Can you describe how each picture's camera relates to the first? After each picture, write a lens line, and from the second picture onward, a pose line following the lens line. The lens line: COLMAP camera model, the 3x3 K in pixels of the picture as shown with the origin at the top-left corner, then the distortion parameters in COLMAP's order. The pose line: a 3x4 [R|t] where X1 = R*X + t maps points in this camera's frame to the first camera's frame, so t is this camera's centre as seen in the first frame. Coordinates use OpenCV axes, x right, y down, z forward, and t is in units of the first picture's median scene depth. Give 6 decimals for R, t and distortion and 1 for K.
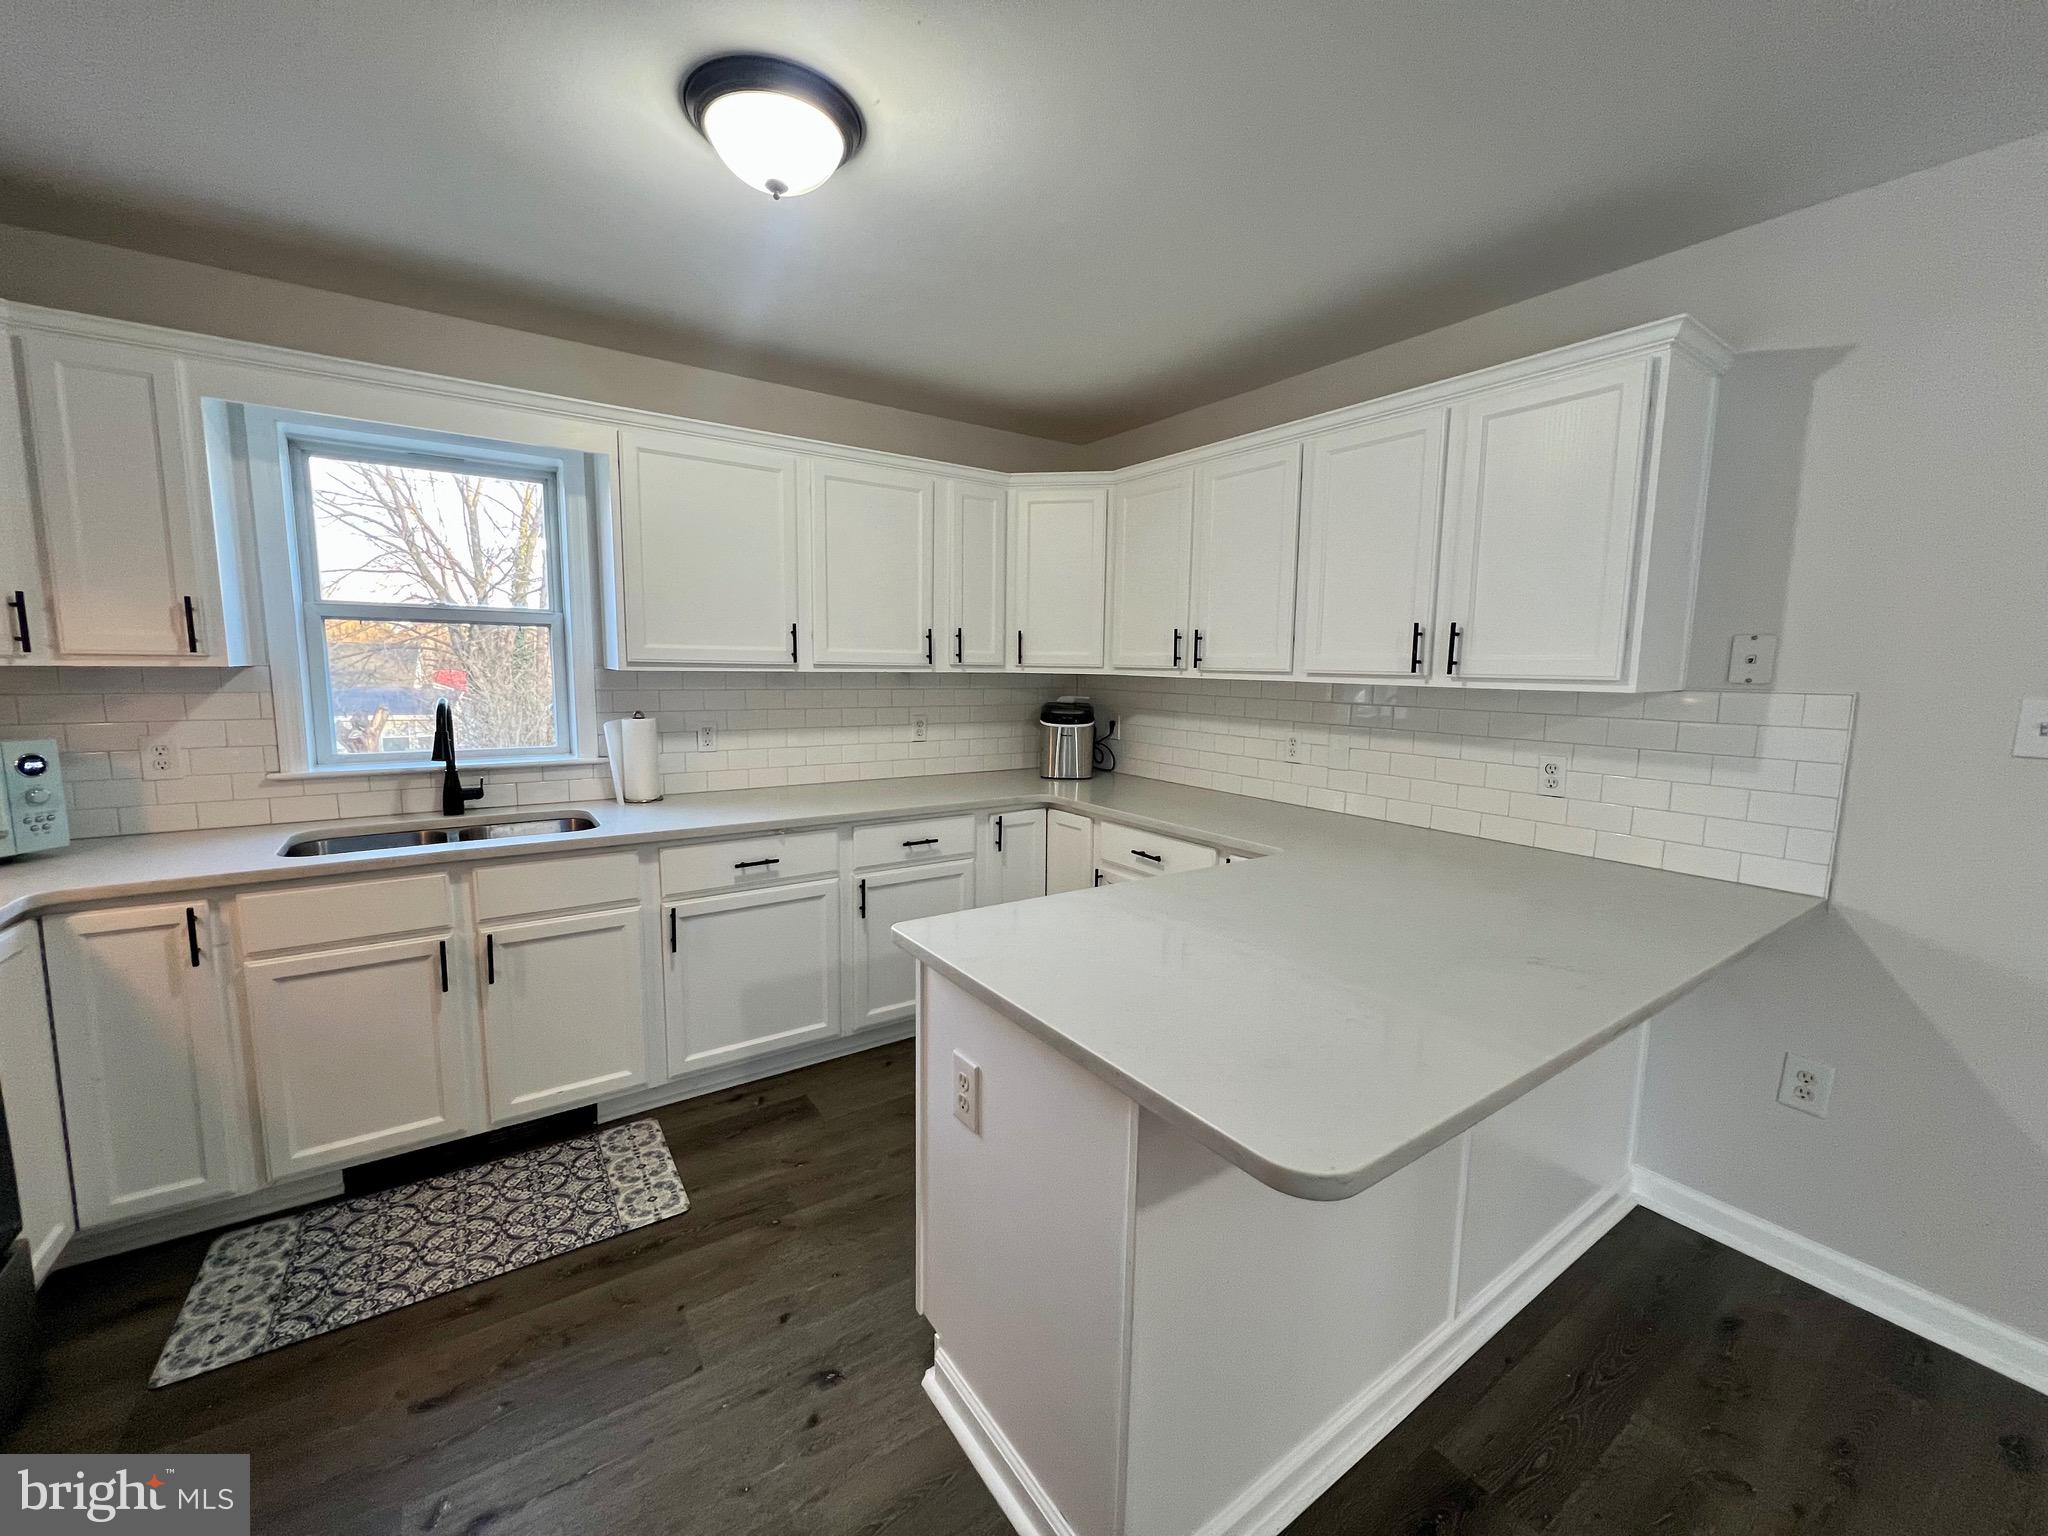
lens RADIAL K [[817.2, 0, 1025.0], [0, 817.2, 764.3], [0, 0, 1]] dist [-0.001415, 0.000330]
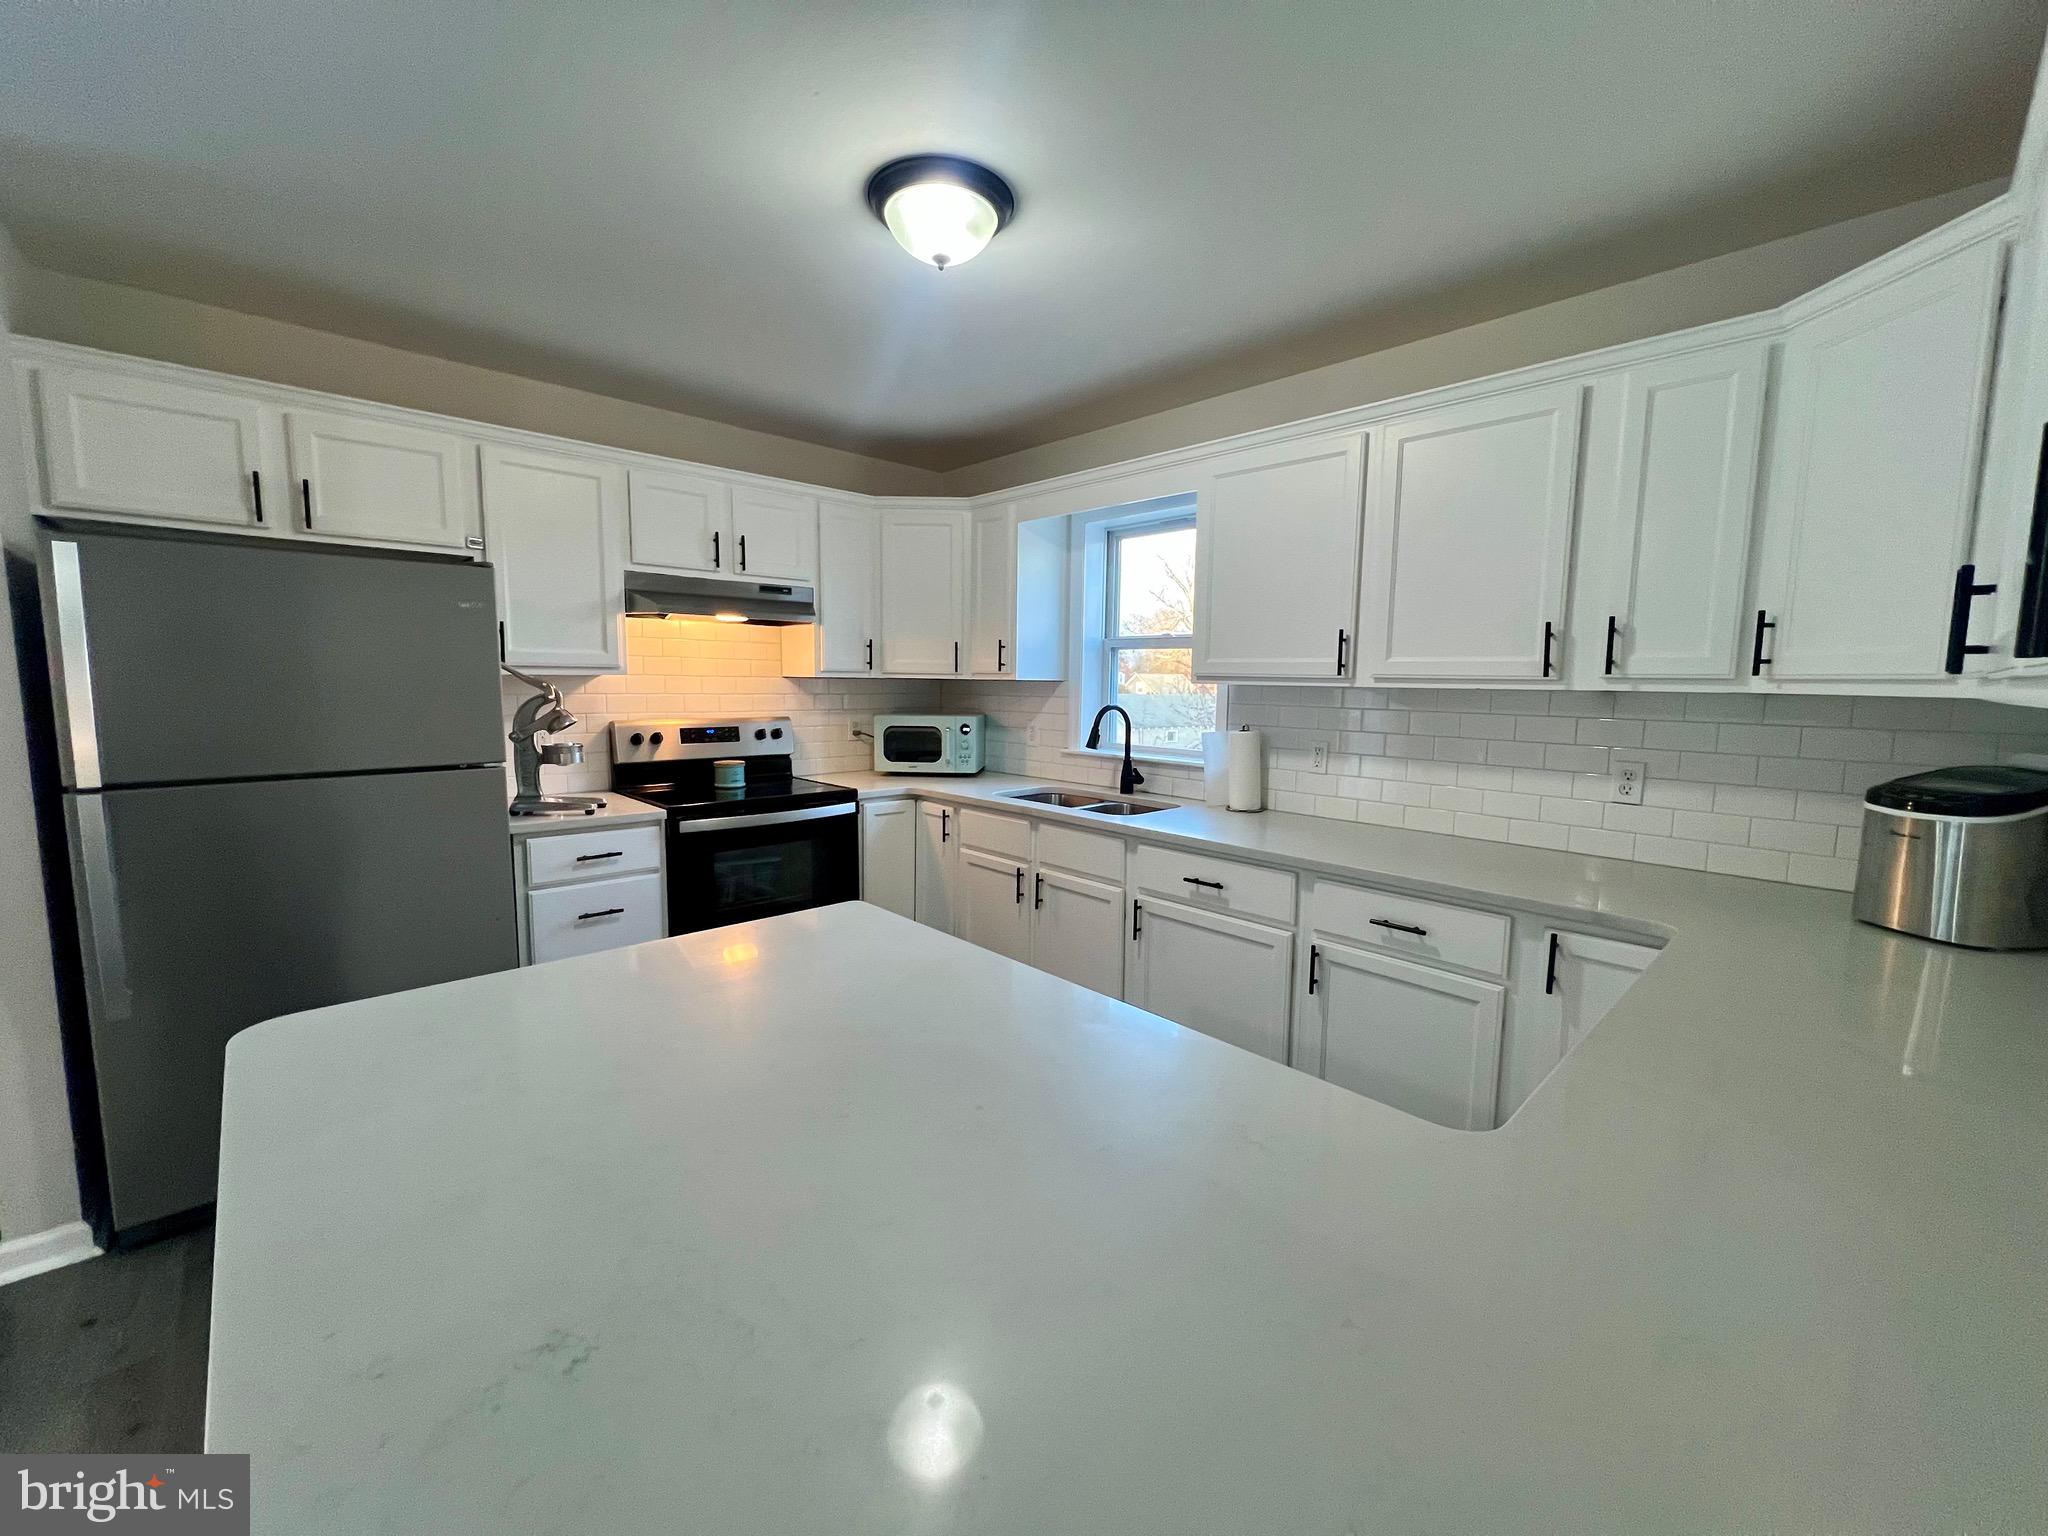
lens RADIAL K [[817.2, 0, 1025.0], [0, 817.2, 764.3], [0, 0, 1]] dist [-0.001415, 0.000330]
pose [[0.143951, 0.091666, -0.985330, 0.568914], [-0.132743, 0.988490, 0.072567, -0.057762], [0.980641, 0.120350, 0.154463, 0.622424]]
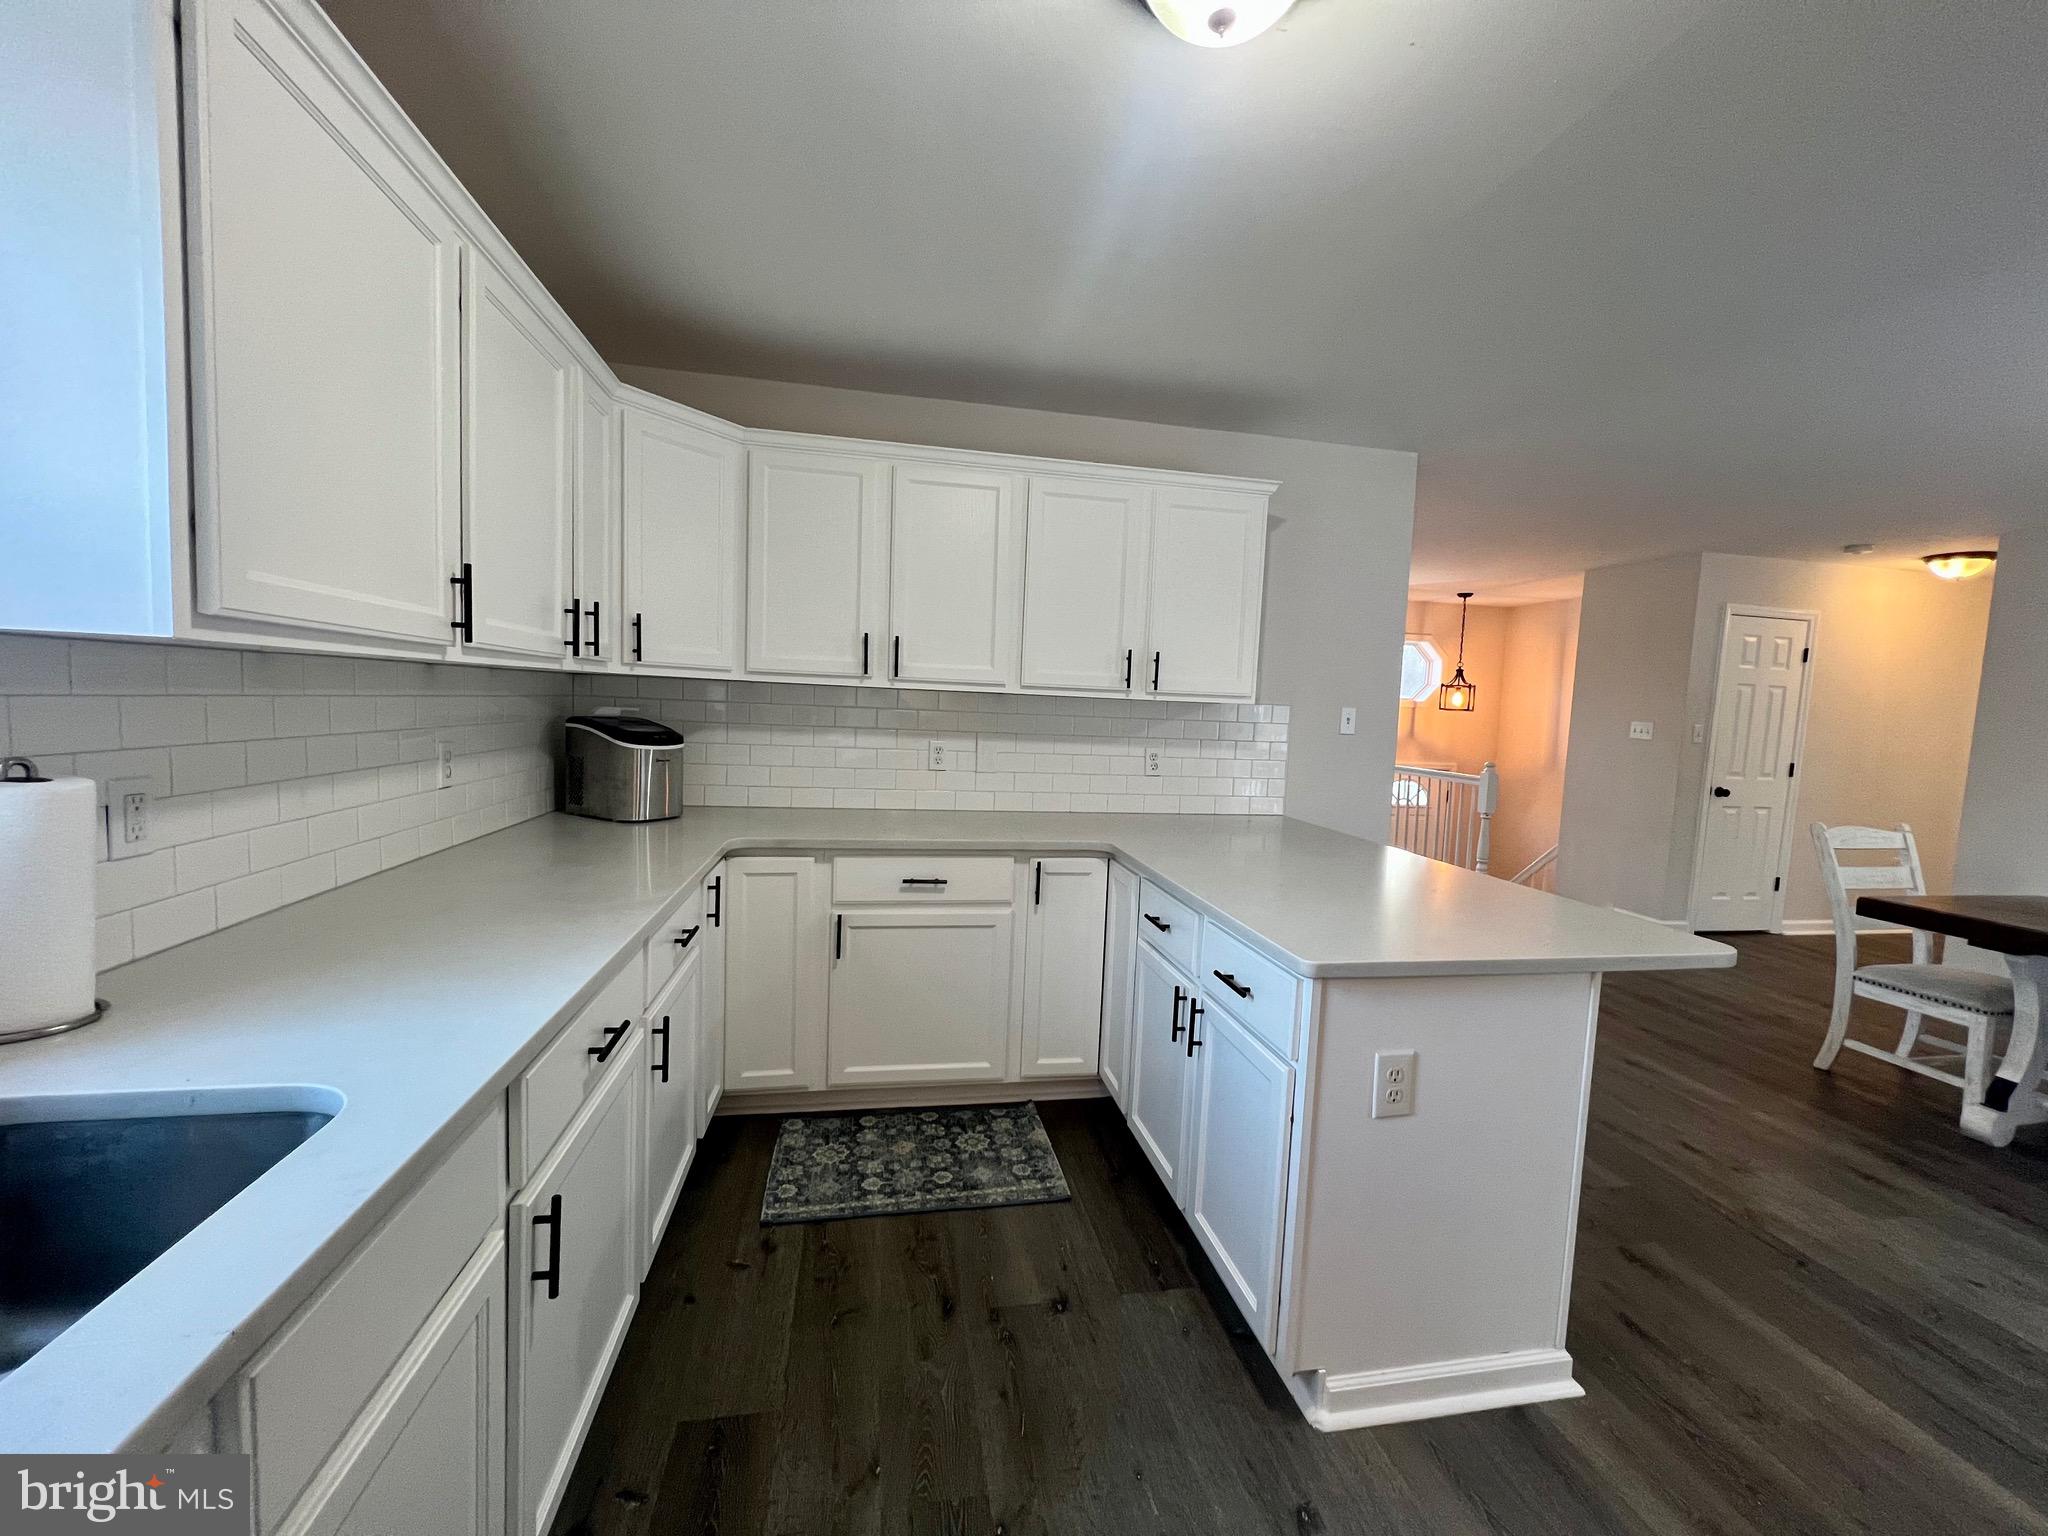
lens RADIAL K [[817.2, 0, 1025.0], [0, 817.2, 764.3], [0, 0, 1]] dist [-0.001415, 0.000330]
pose [[0.411222, -0.068663, 0.908946, -0.665486], [0.076322, 0.996251, 0.040729, -0.050326], [-0.908335, 0.052624, 0.414921, 0.542062]]
